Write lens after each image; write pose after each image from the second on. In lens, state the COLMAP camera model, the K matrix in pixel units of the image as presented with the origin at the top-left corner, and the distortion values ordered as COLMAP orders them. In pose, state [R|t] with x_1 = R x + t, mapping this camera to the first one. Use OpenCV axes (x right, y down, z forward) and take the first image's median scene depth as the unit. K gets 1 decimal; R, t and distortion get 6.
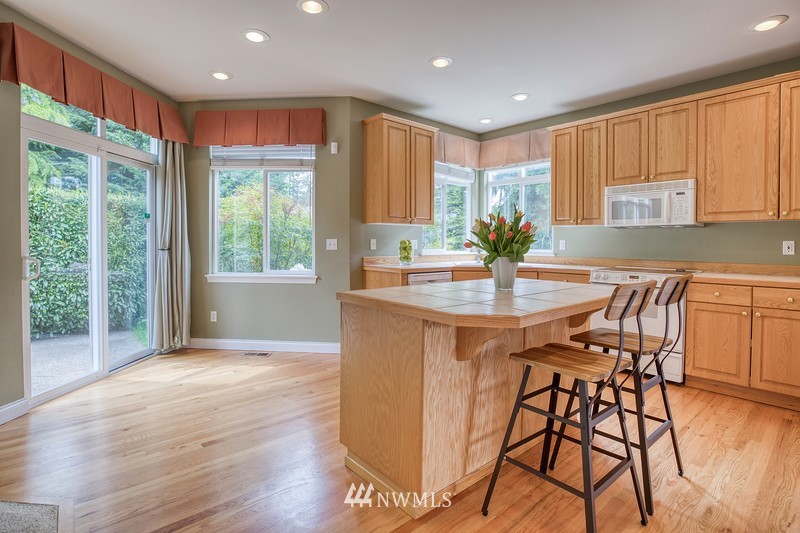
lens RADIAL K [[396.6, 0, 397.6], [0, 396.6, 248.3], [0, 0, 1]] dist [-0.040732, 0.008411]
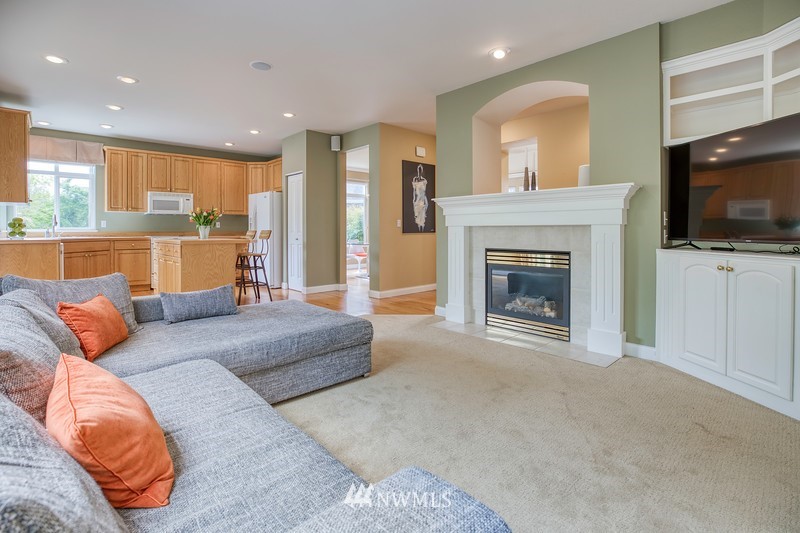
lens RADIAL K [[372.8, 0, 389.7], [0, 372.8, 229.2], [0, 0, 1]] dist [-0.020442, 0.000537]
pose [[-0.026298, -0.003274, 0.999649, -1.201643], [0.018617, 0.999820, 0.003764, 0.031895], [-0.999481, 0.018710, -0.026232, -0.059085]]
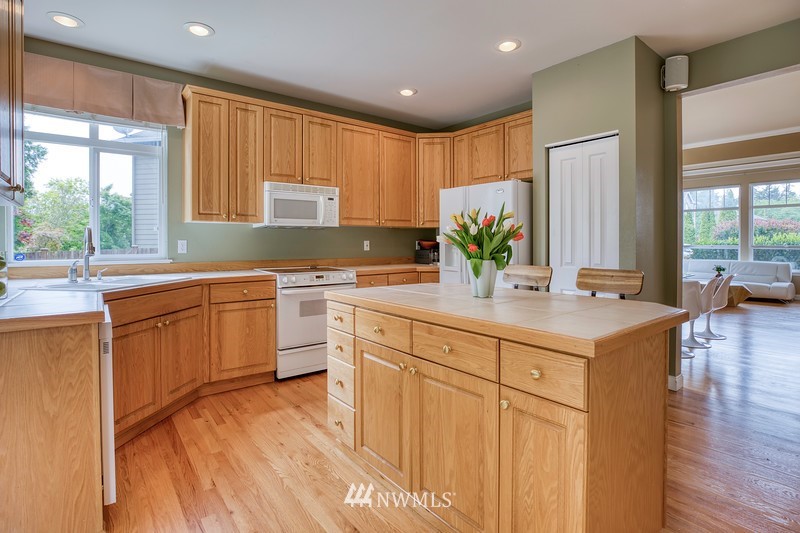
lens RADIAL K [[396.6, 0, 400.8], [0, 396.6, 243.1], [0, 0, 1]] dist [-0.040732, 0.008411]
pose [[0.044796, -0.007397, 0.998969, -0.363000], [0.017627, 0.999823, 0.006613, -0.015040], [-0.998841, 0.017313, 0.044919, 0.657351]]
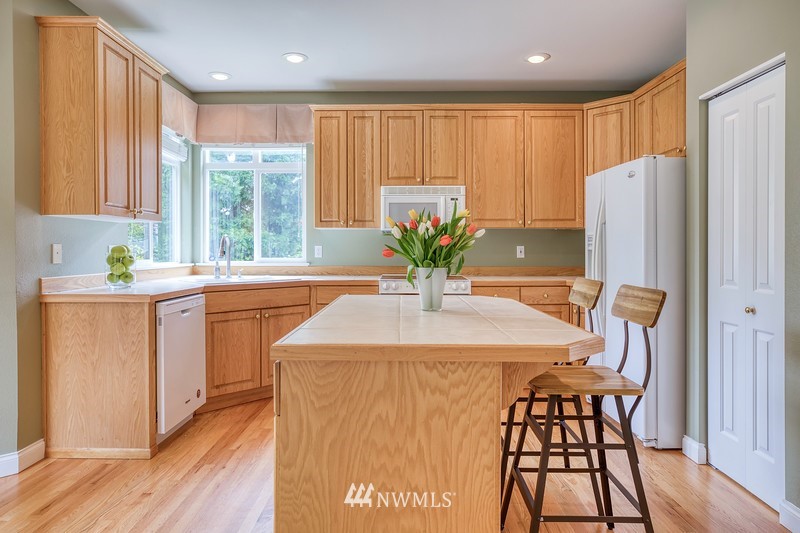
lens RADIAL K [[491.3, 0, 400.5], [0, 491.3, 249.2], [0, 0, 1]] dist [-0.017525, 0.008023]
pose [[0.658287, -0.005792, 0.752745, -0.283033], [0.015583, 0.999861, -0.005934, -0.005337], [-0.752606, 0.015636, 0.658285, 0.236995]]
